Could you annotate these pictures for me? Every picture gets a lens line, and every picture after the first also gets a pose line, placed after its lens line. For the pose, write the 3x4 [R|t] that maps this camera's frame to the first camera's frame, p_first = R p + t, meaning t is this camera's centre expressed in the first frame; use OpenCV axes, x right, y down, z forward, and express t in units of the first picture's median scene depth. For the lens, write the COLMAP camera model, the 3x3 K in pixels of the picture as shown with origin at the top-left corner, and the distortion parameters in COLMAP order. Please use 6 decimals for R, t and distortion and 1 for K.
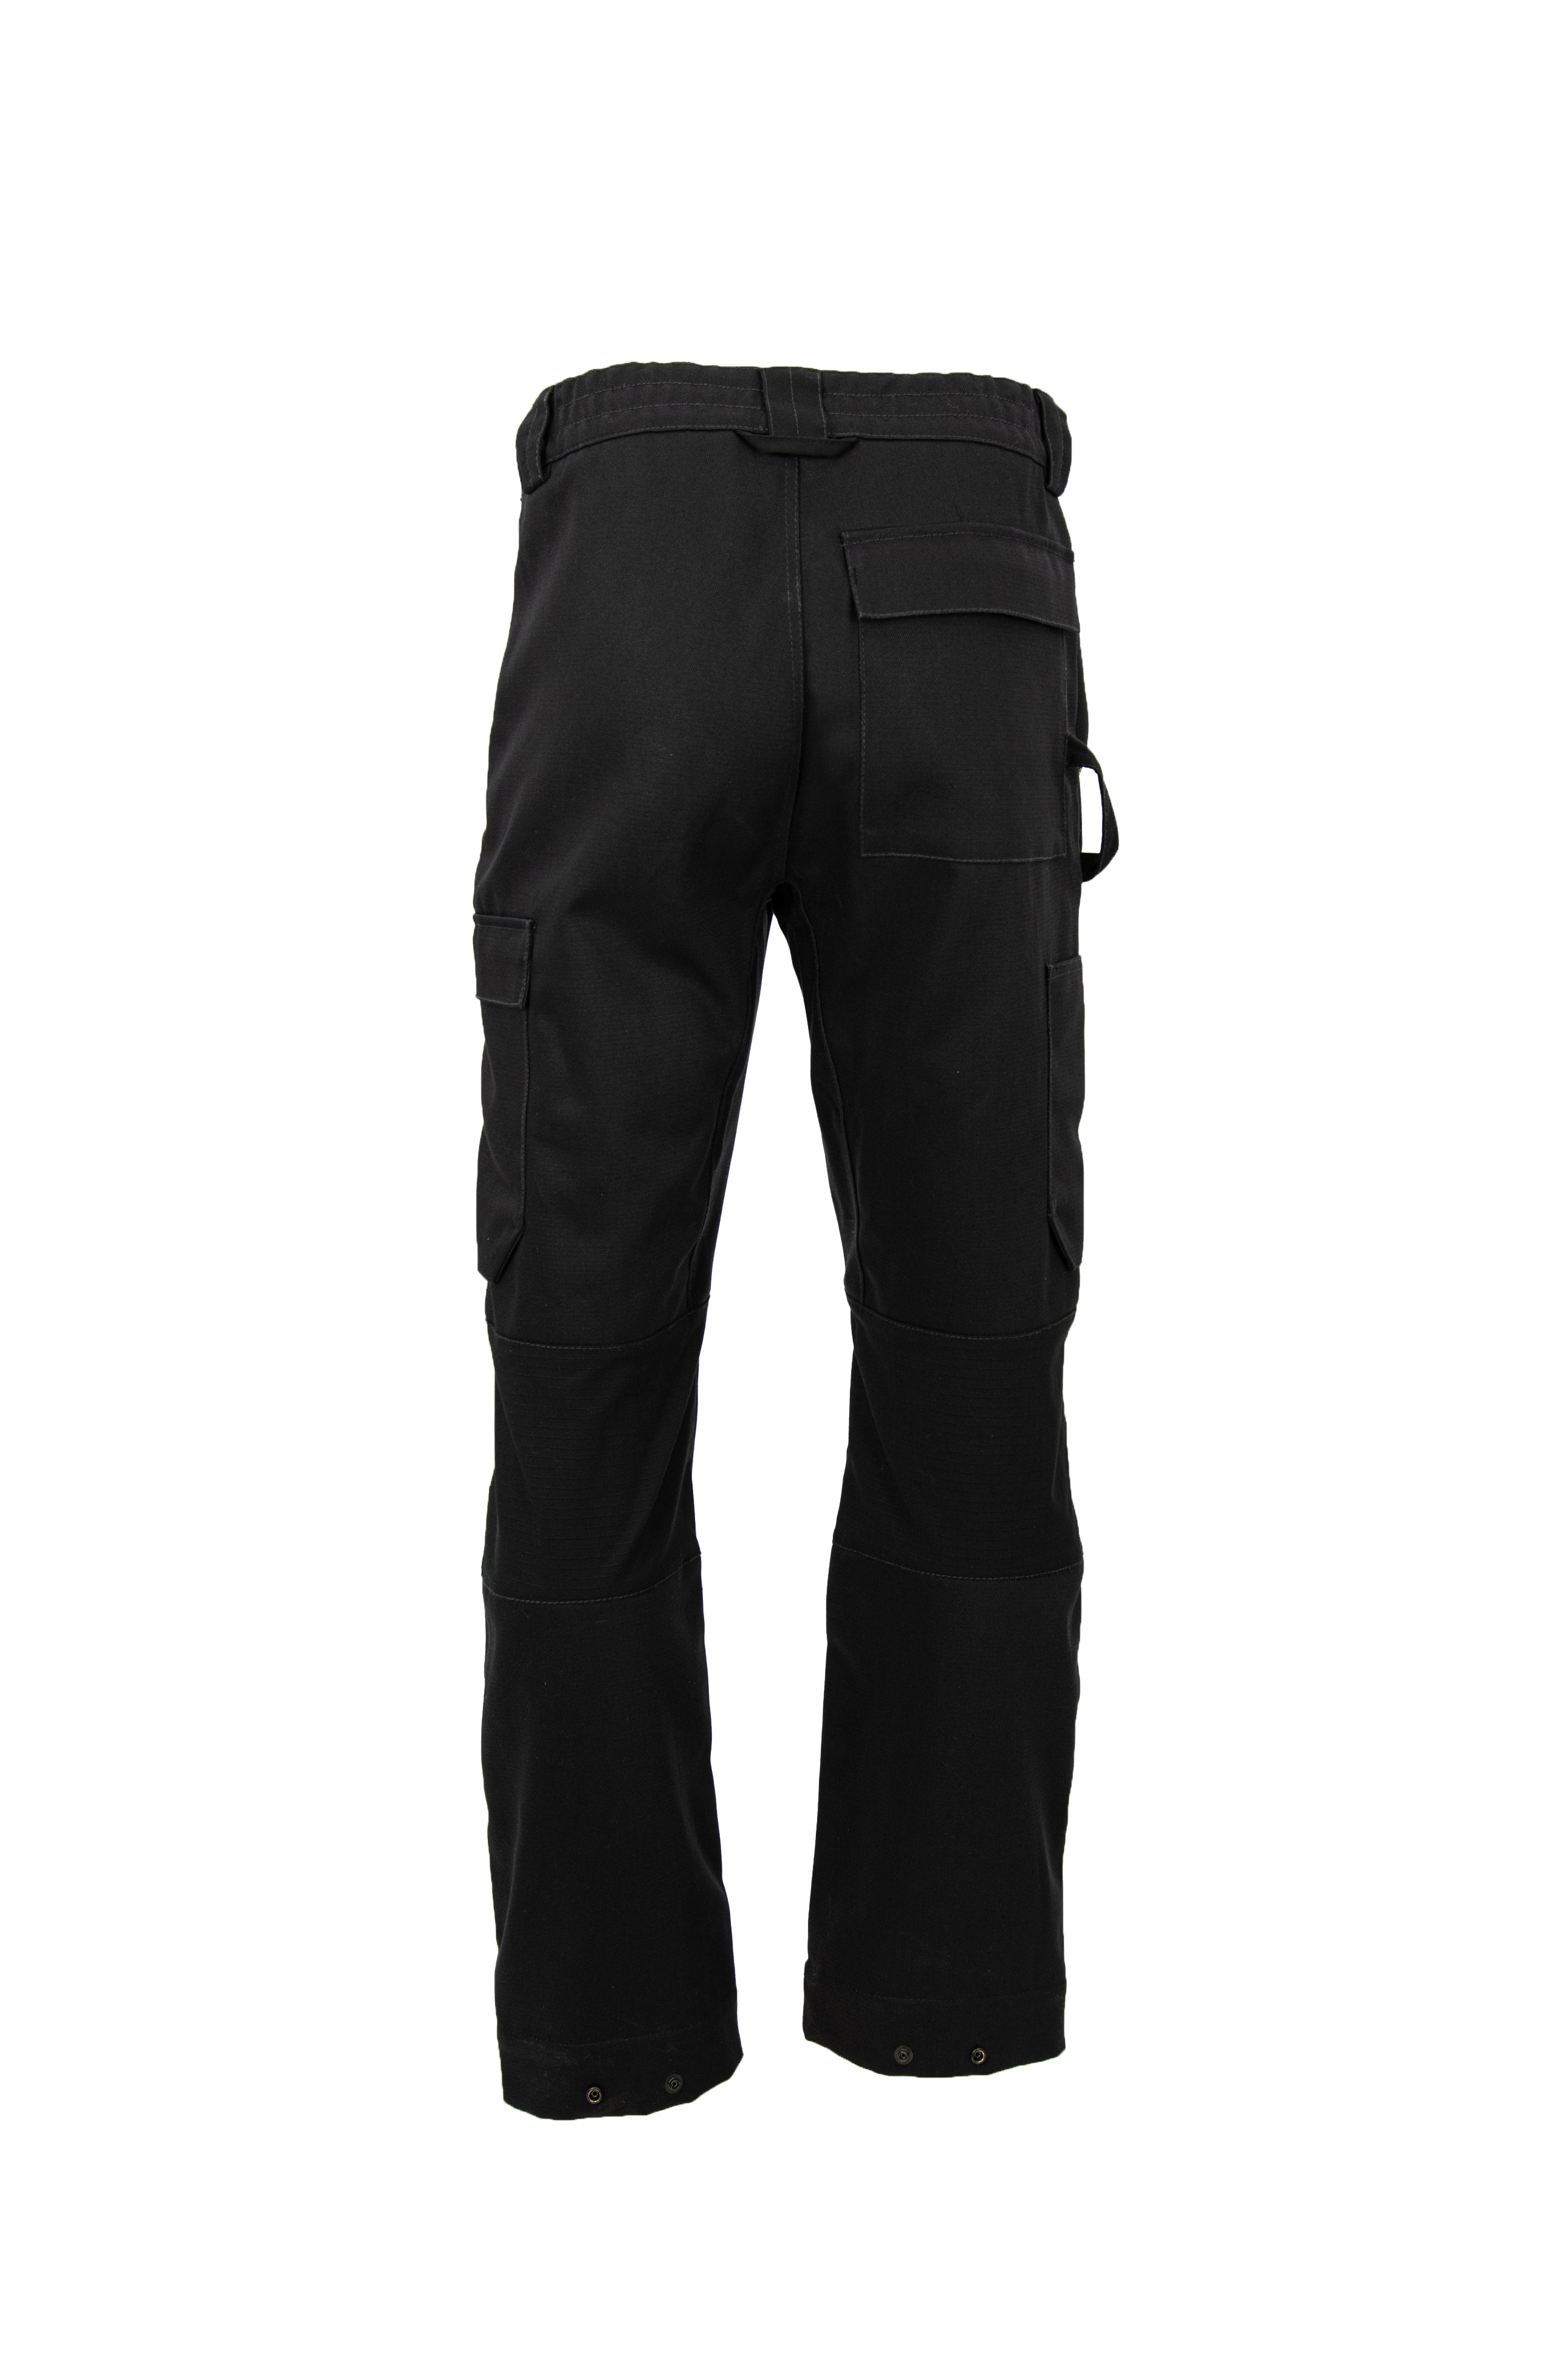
lens RADIAL K [[2345.7, 0, 773.3], [0, 2345.7, 1166.4], [0, 0, 1]] dist [-0.041857, 0.000000]
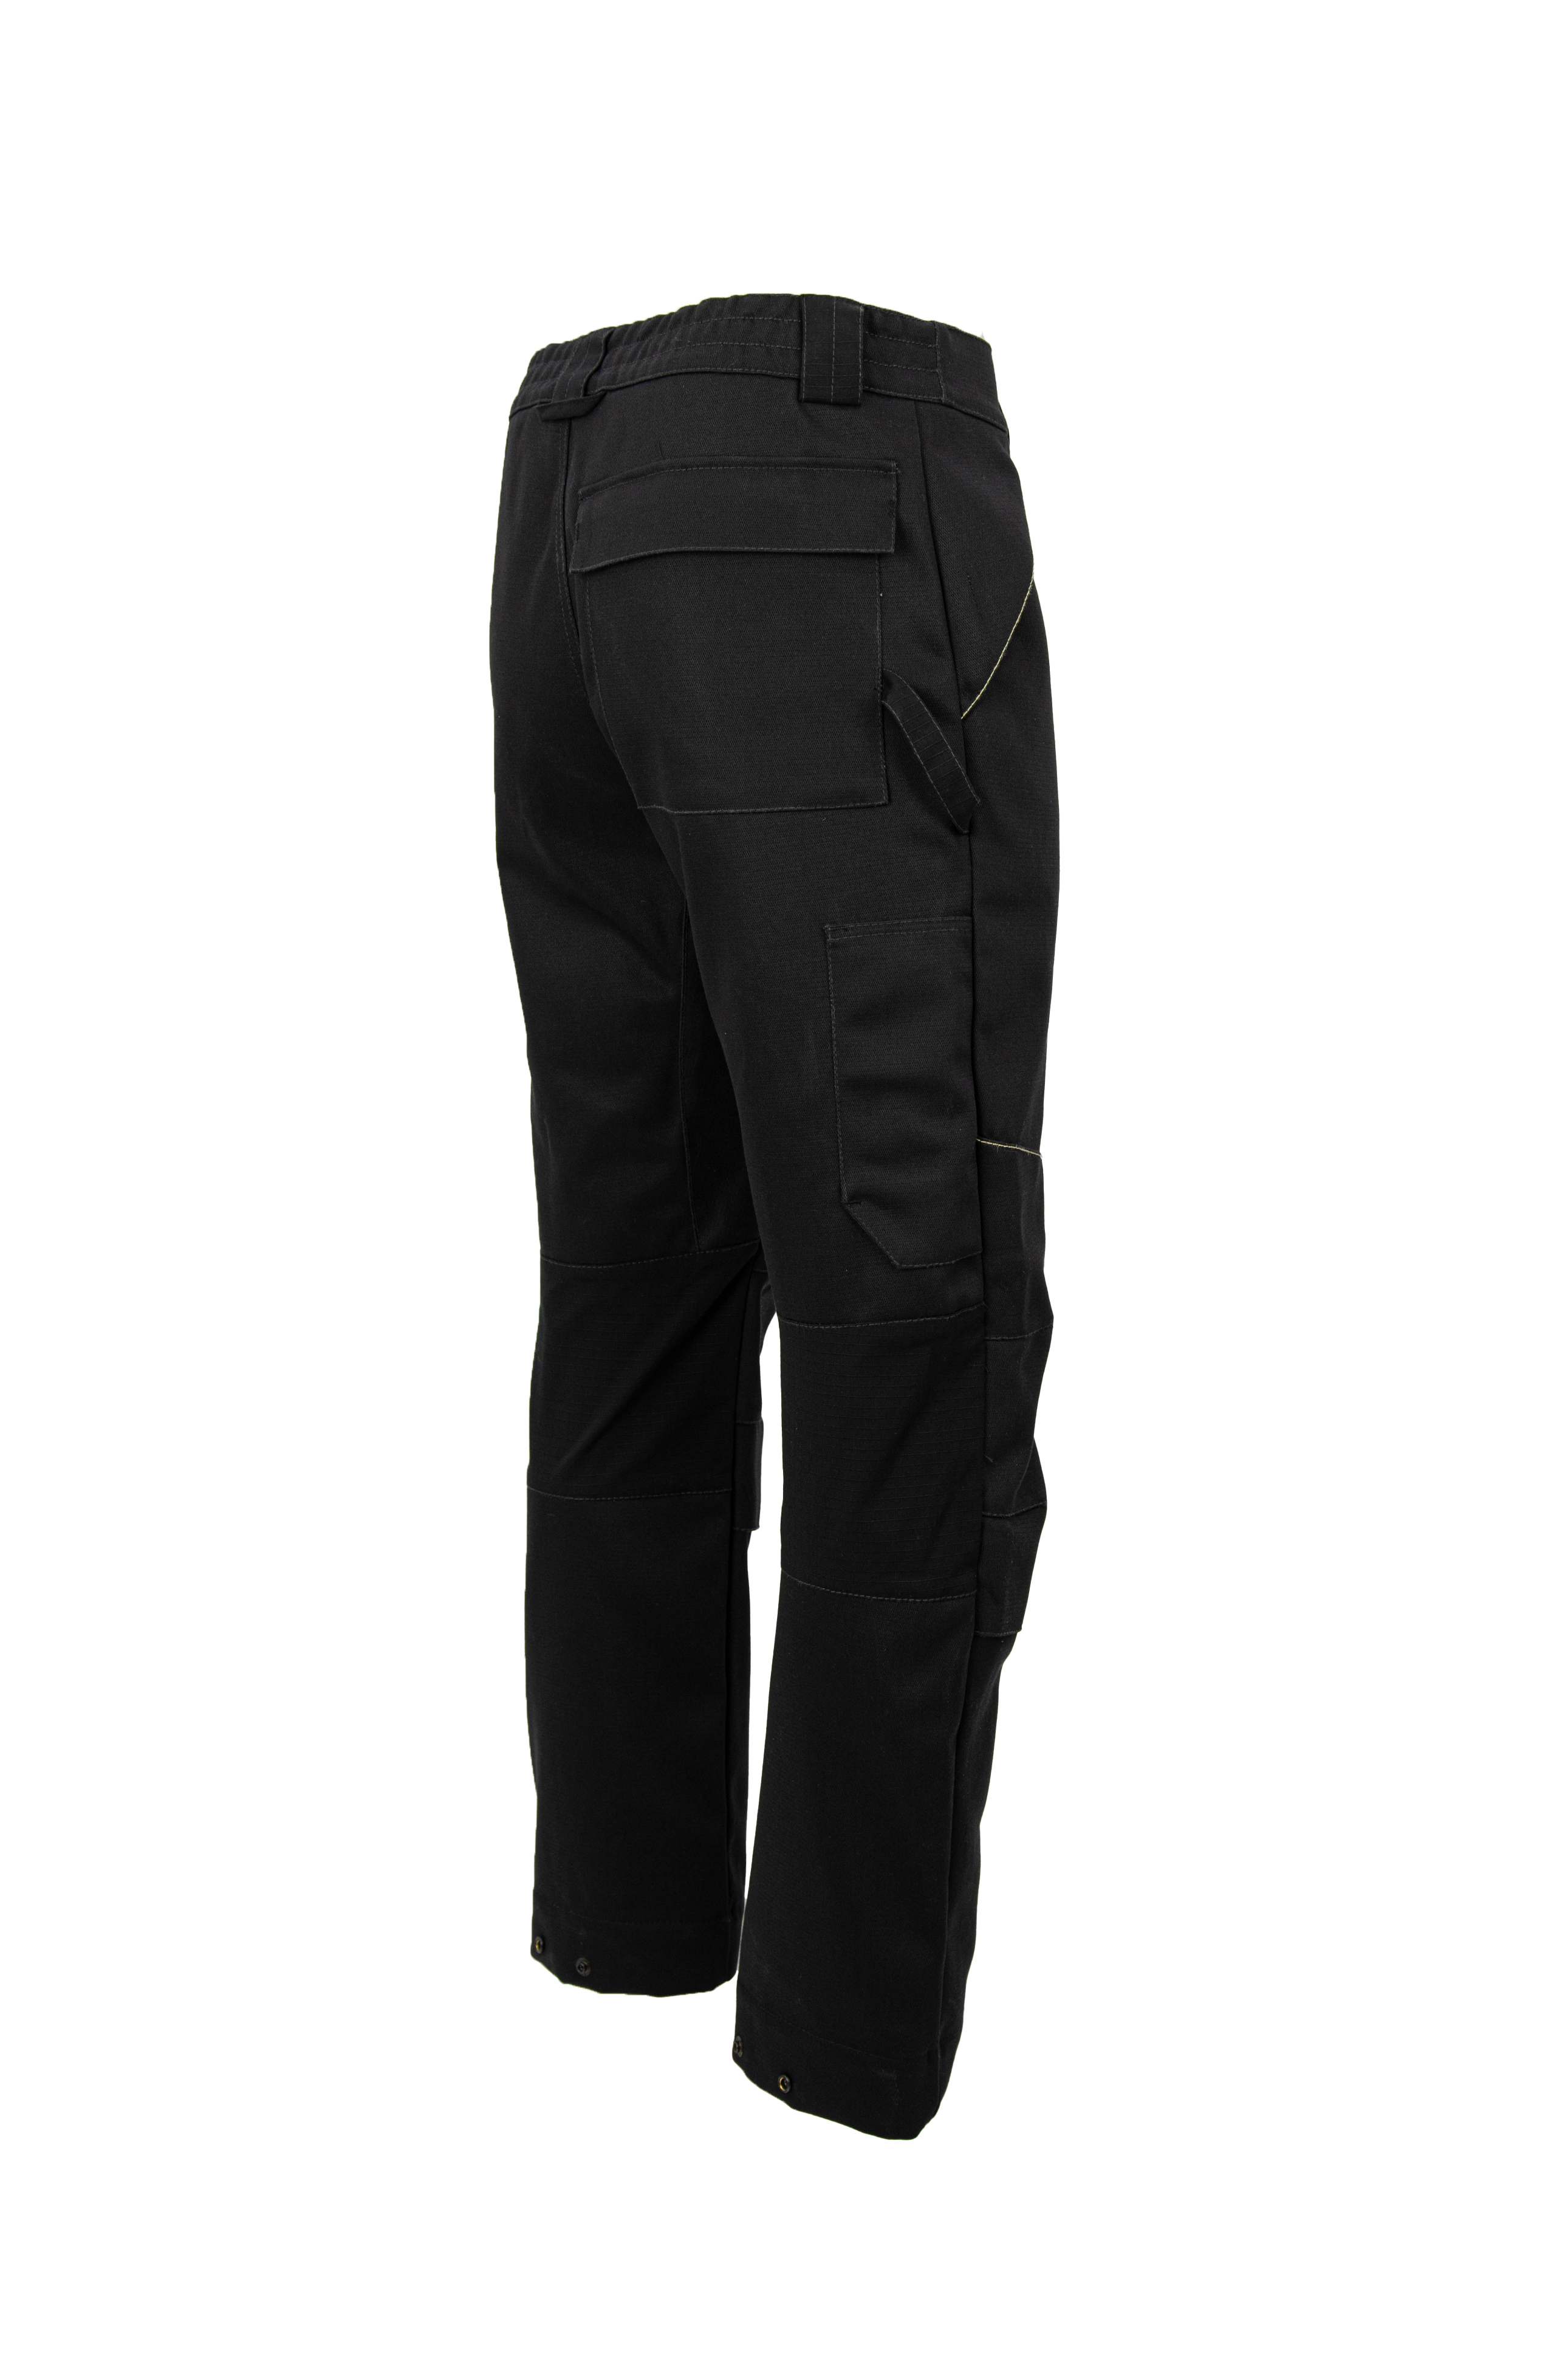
lens RADIAL K [[2416.4, 0, 834.9], [0, 2416.4, 1142.1], [0, 0, 1]] dist [-0.047310, 0.000000]
pose [[0.527917, 0.110646, -0.842058, 0.989337], [-0.100066, 0.992675, 0.067702, -0.071011], [0.843381, 0.048520, 0.535121, 0.544056]]
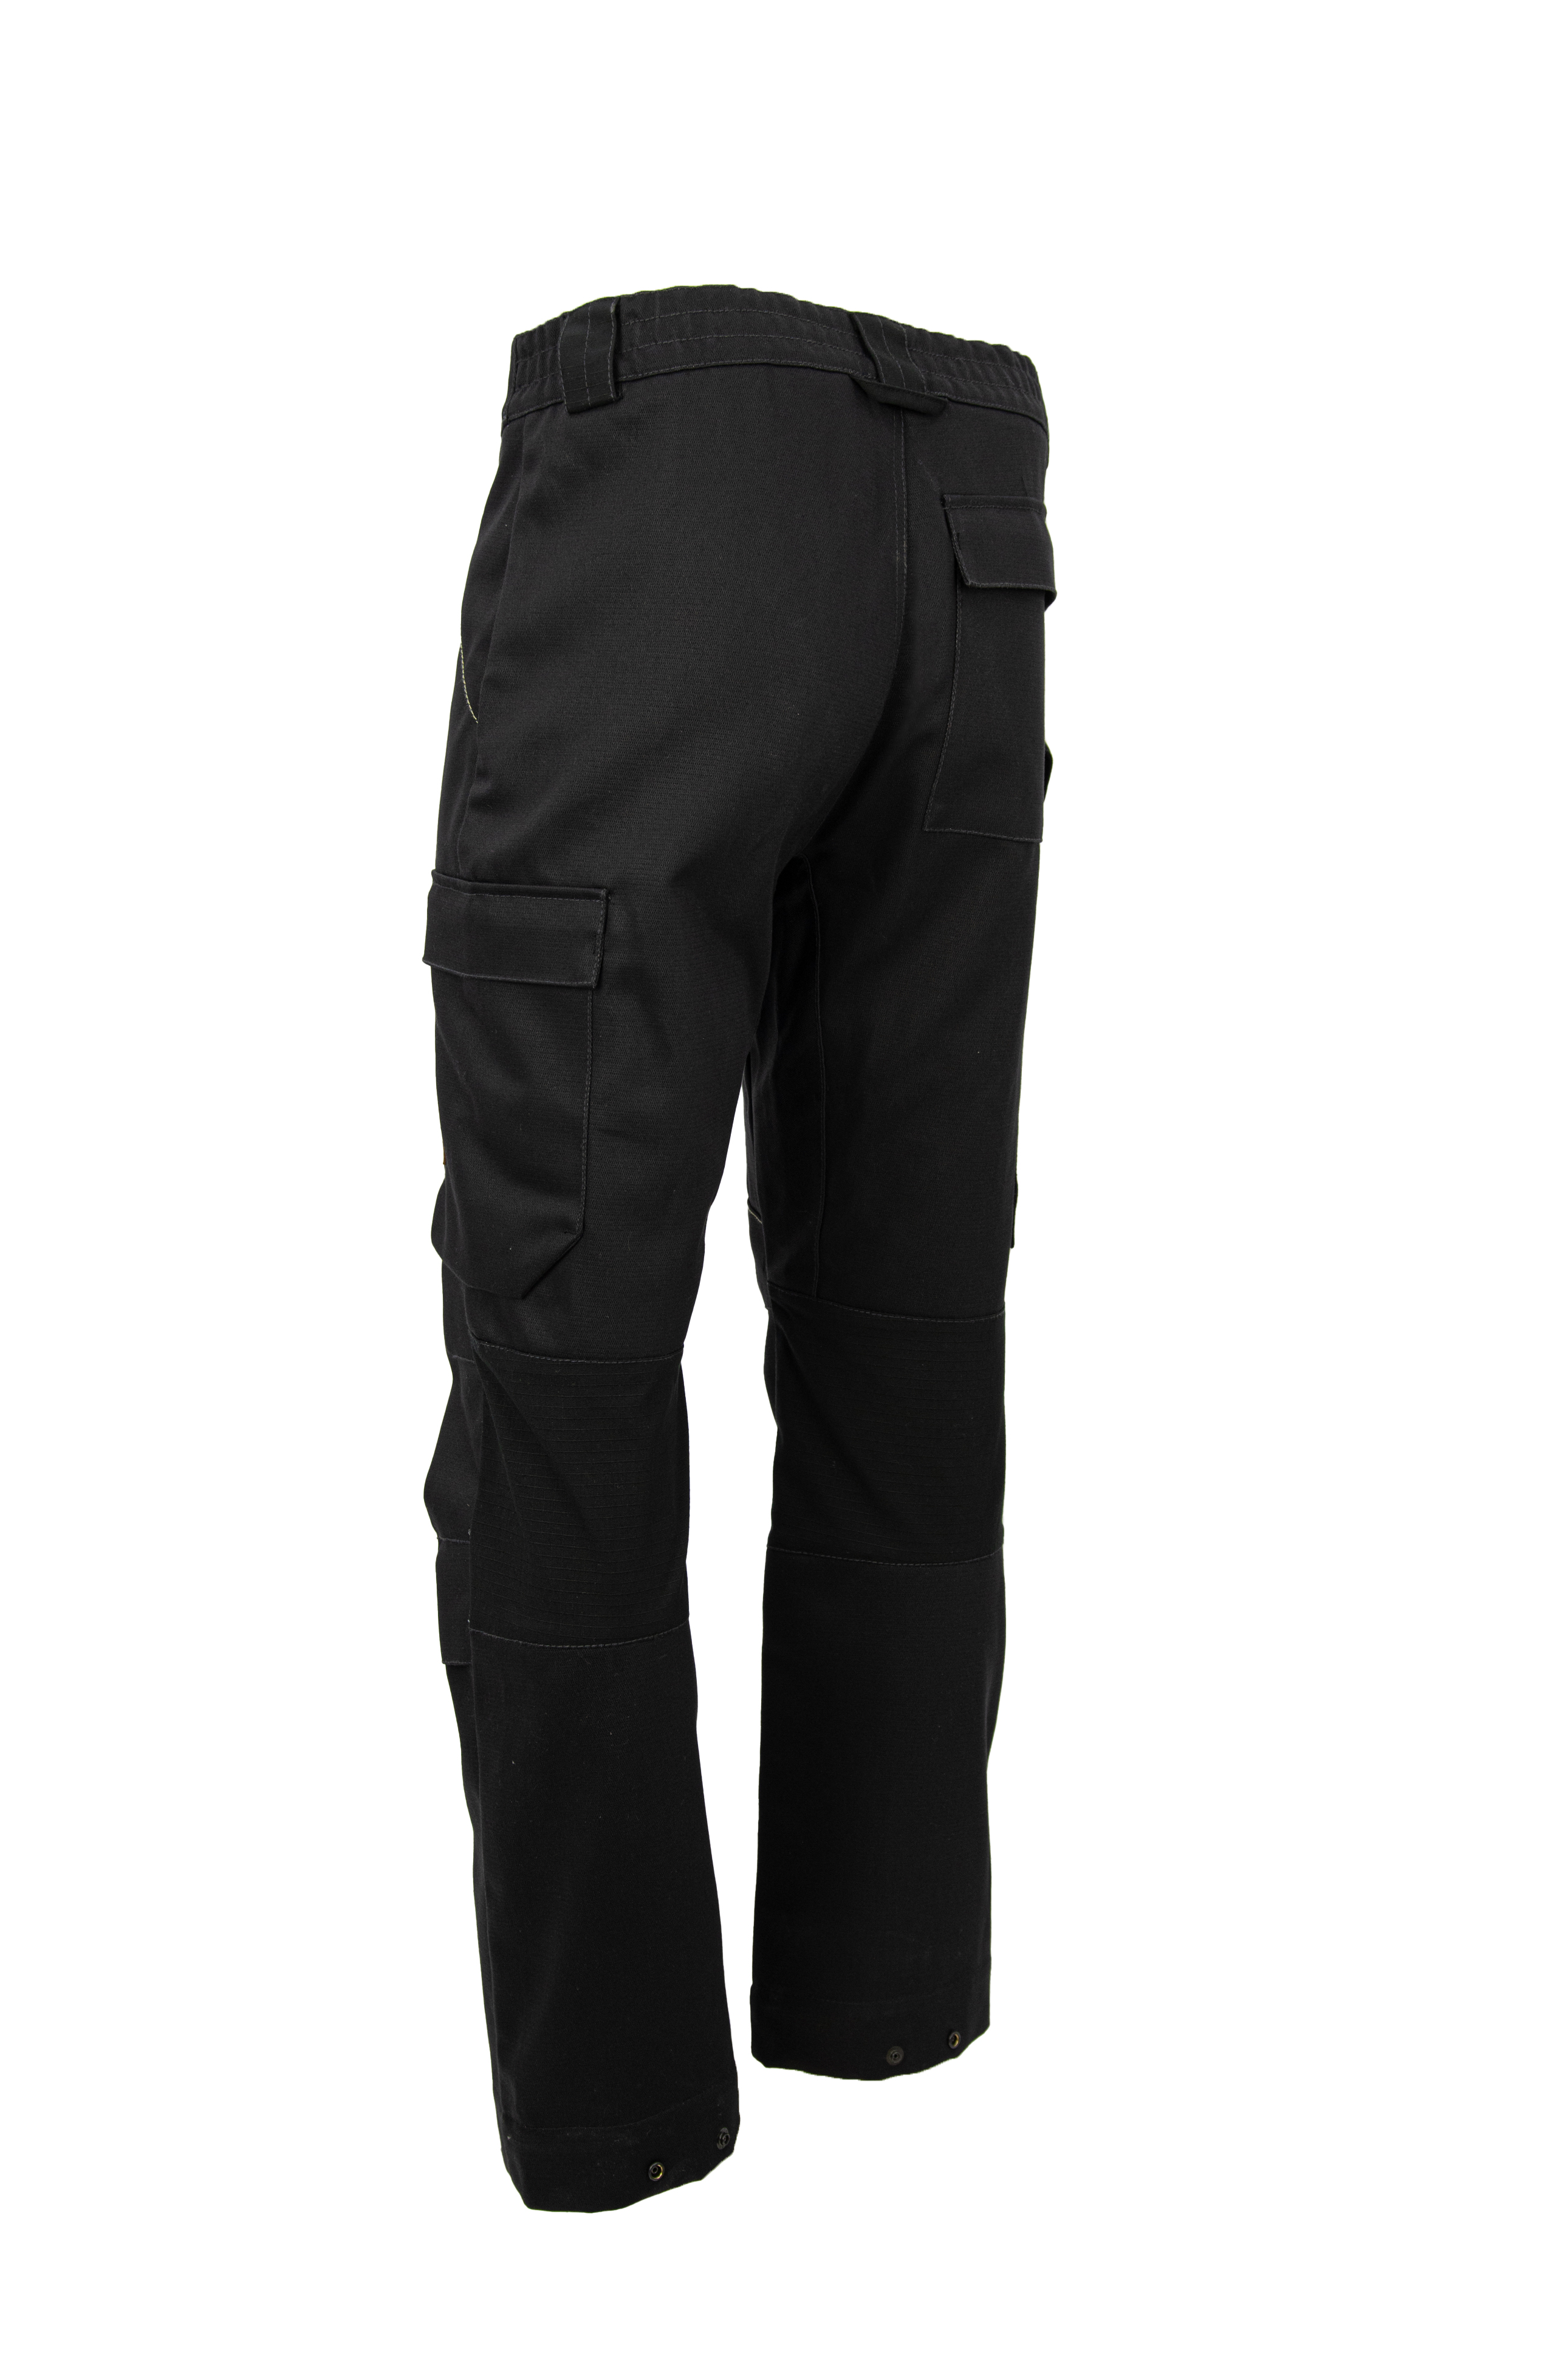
lens RADIAL K [[2345.7, 0, 791.6], [0, 2345.7, 1188.1], [0, 0, 1]] dist [-0.041857, 0.000000]
pose [[0.864715, -0.043644, 0.500363, -0.517786], [0.038832, 0.999045, 0.020033, -0.006105], [-0.500759, 0.002108, 0.865584, 0.192926]]
